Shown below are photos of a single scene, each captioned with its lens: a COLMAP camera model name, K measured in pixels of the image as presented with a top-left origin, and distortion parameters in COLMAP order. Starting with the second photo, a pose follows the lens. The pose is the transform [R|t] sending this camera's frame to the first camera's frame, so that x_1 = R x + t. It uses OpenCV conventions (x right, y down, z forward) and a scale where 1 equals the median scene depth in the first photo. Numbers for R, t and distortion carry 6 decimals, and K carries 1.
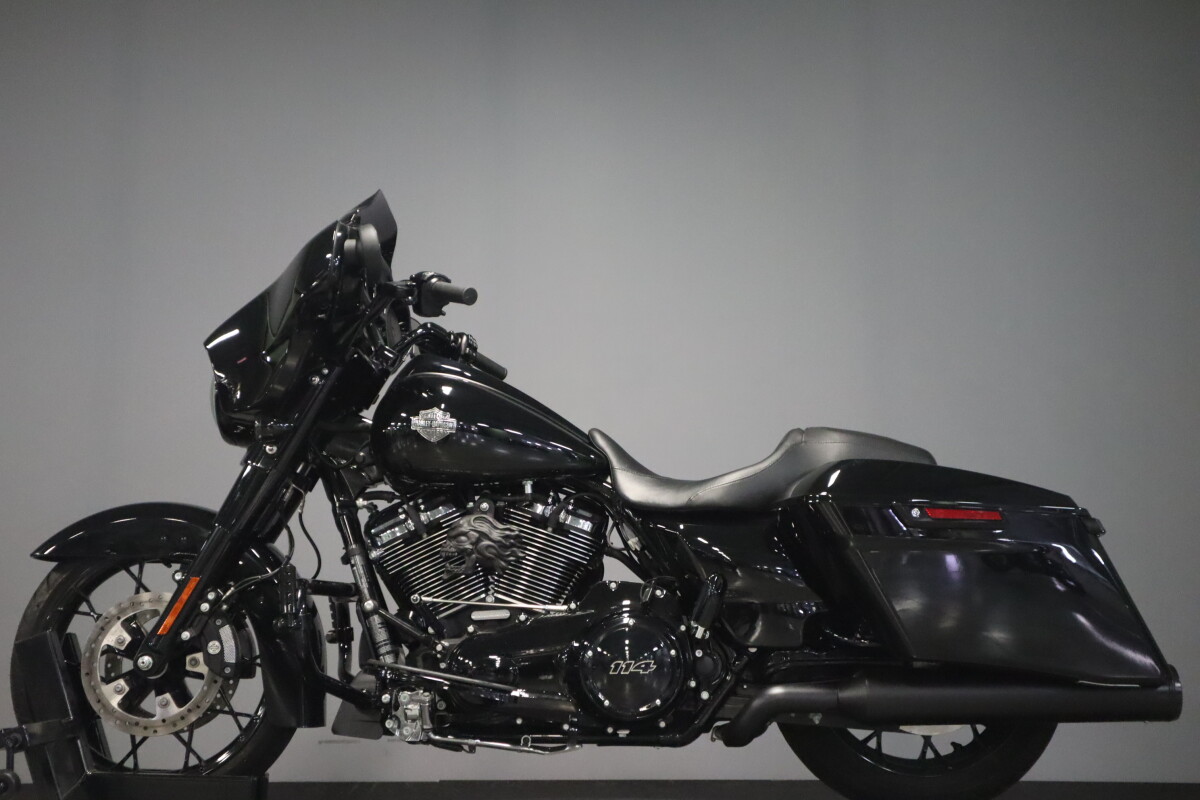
lens RADIAL K [[1620.3, 0, 603.8], [0, 1620.3, 405.8], [0, 0, 1]] dist [0.013550, 0.000000]
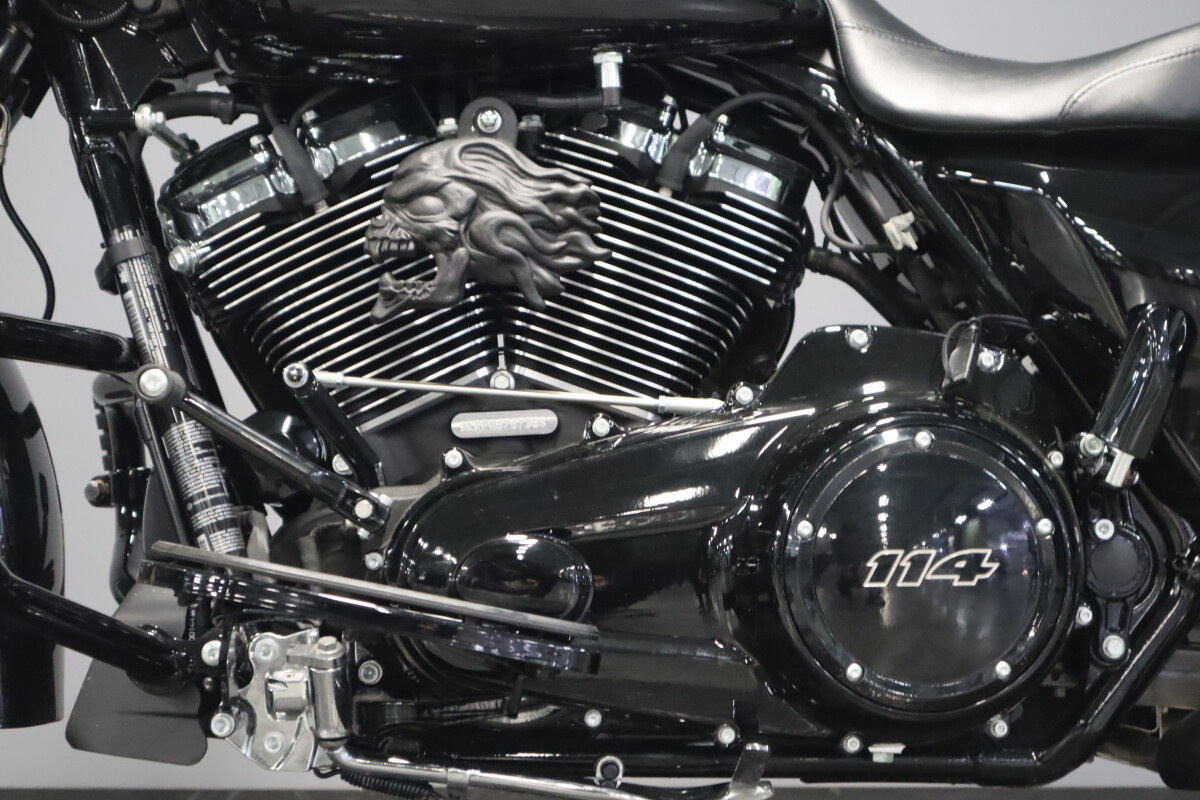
lens RADIAL K [[2067.3, 0, 594.0], [0, 2067.3, 399.4], [0, 0, 1]] dist [0.036107, 0.000000]
pose [[0.999916, 0.004403, 0.012181, -0.055923], [-0.005370, 0.996737, 0.080536, 0.086782], [-0.011787, -0.080595, 0.996677, 0.541752]]
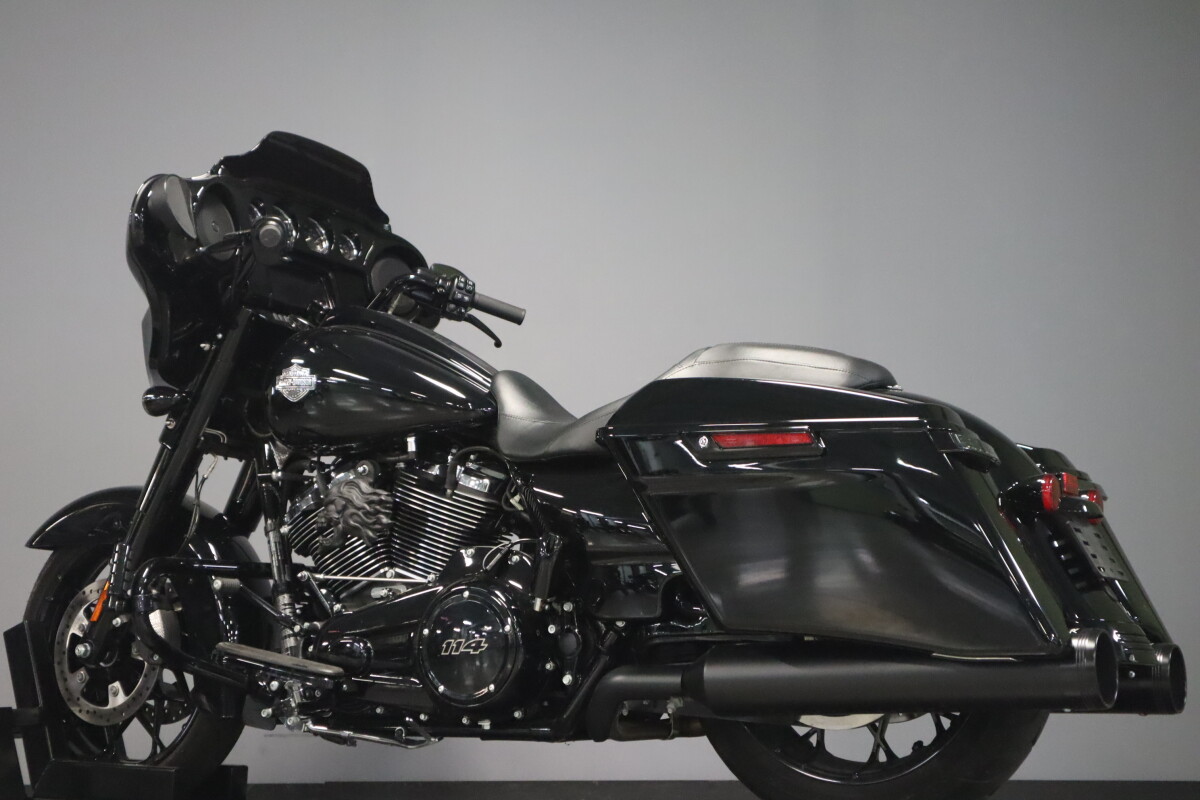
lens RADIAL K [[1911.8, 0, 603.5], [0, 1911.8, 400.4], [0, 0, 1]] dist [-0.032247, 0.000000]
pose [[0.854798, -0.082577, -0.512350, 0.576480], [0.087363, 0.996067, -0.014784, 0.051261], [0.511555, -0.032123, 0.858650, 0.172103]]
